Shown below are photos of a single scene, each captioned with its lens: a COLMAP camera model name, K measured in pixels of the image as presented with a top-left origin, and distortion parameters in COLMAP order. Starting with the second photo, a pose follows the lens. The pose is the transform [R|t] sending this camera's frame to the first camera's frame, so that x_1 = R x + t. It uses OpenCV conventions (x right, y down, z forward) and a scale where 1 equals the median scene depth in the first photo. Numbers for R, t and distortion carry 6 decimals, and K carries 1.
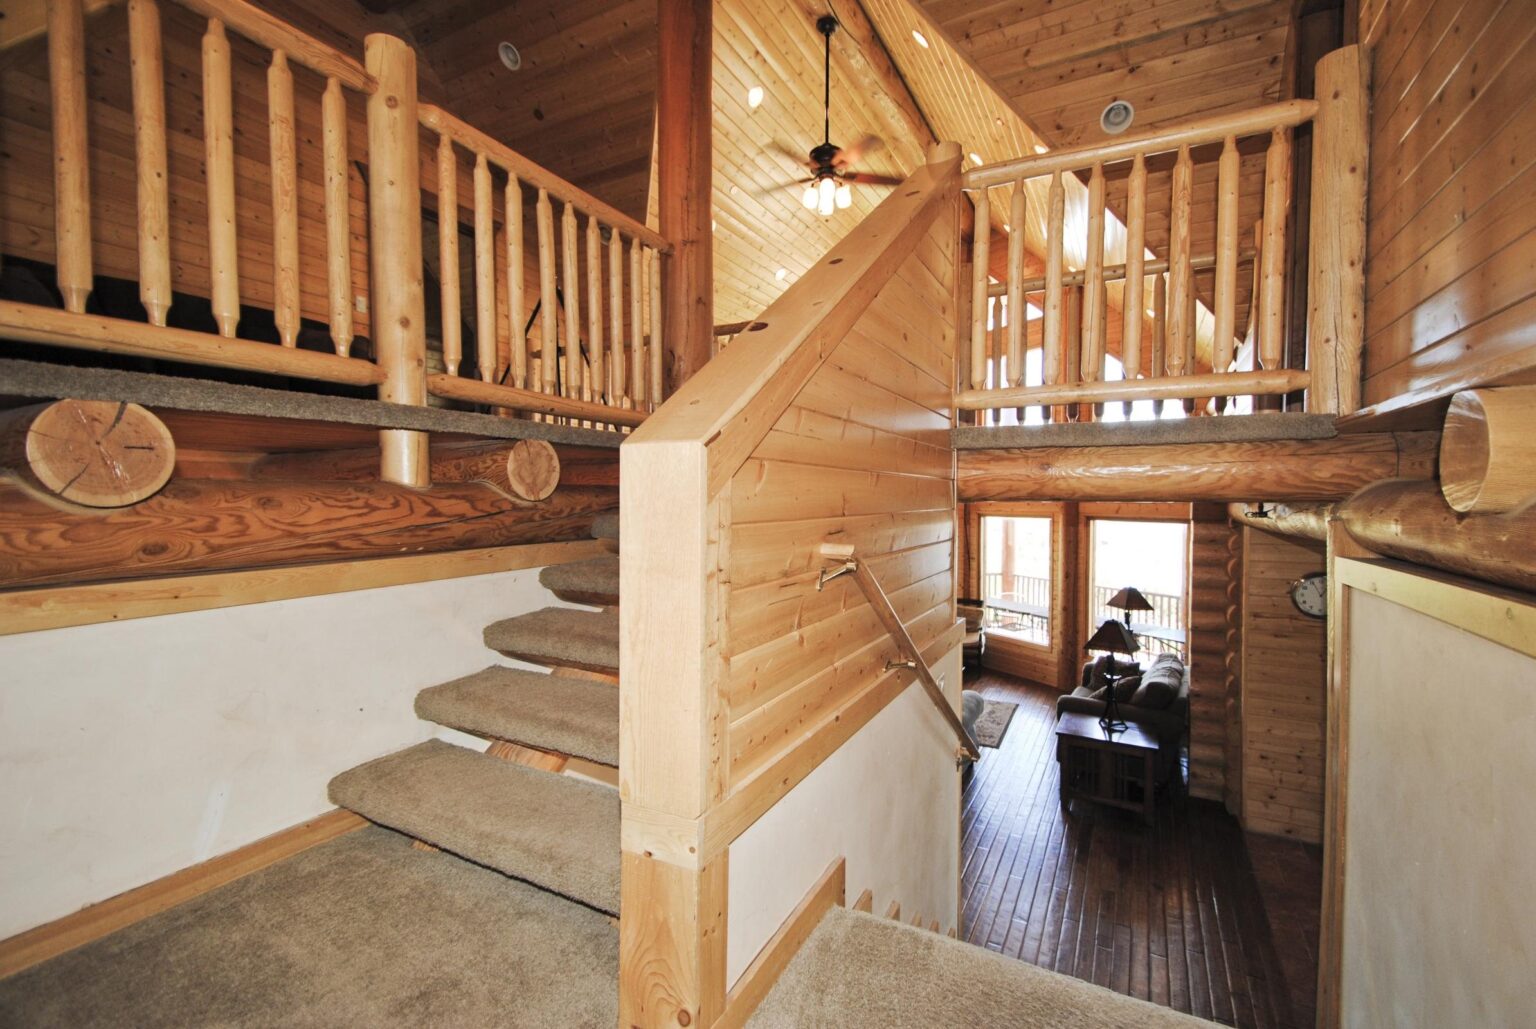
lens RADIAL K [[674.3, 0, 777.6], [0, 674.3, 512.2], [0, 0, 1]] dist [0.022109, -0.021081]
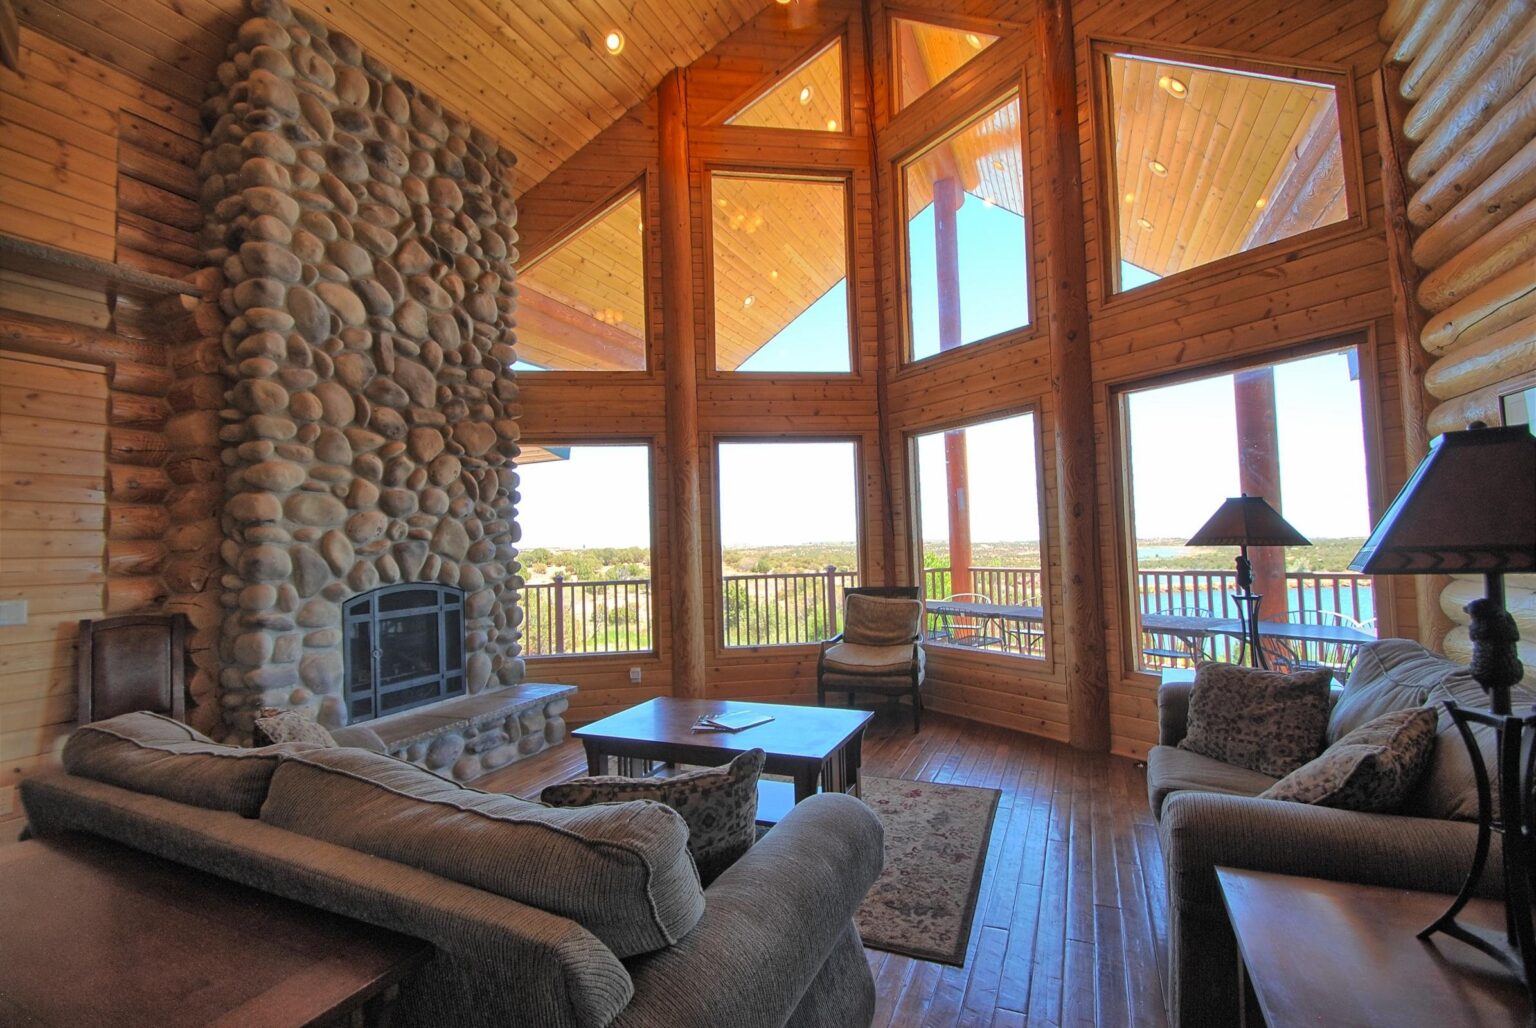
lens RADIAL K [[674.3, 0, 777.6], [0, 674.3, 511.7], [0, 0, 1]] dist [0.022109, -0.021081]
pose [[0.996963, -0.033065, 0.070510, 0.170221], [0.038507, 0.996266, -0.077271, 0.119767], [-0.067692, 0.079752, 0.994514, 0.508827]]
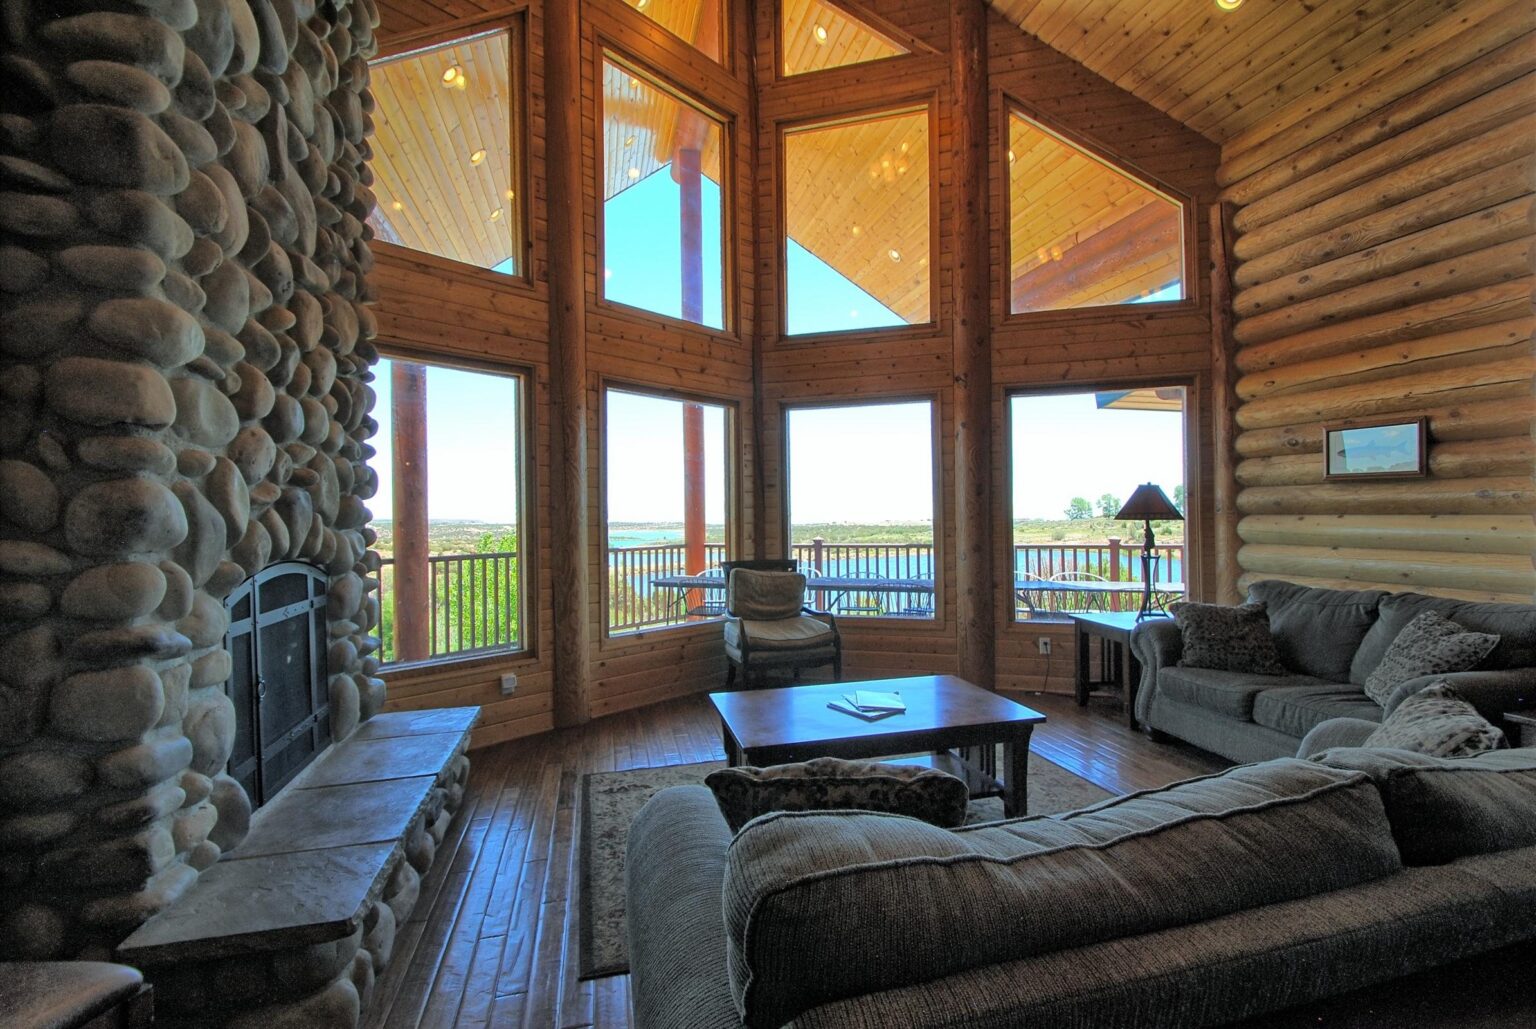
lens RADIAL K [[674.3, 0, 777.6], [0, 674.3, 512.2], [0, 0, 1]] dist [0.022109, -0.021081]
pose [[0.730414, -0.008204, 0.682955, -0.093841], [0.034173, 0.999114, -0.024546, 0.116772], [-0.682149, 0.041267, 0.730048, 0.672105]]
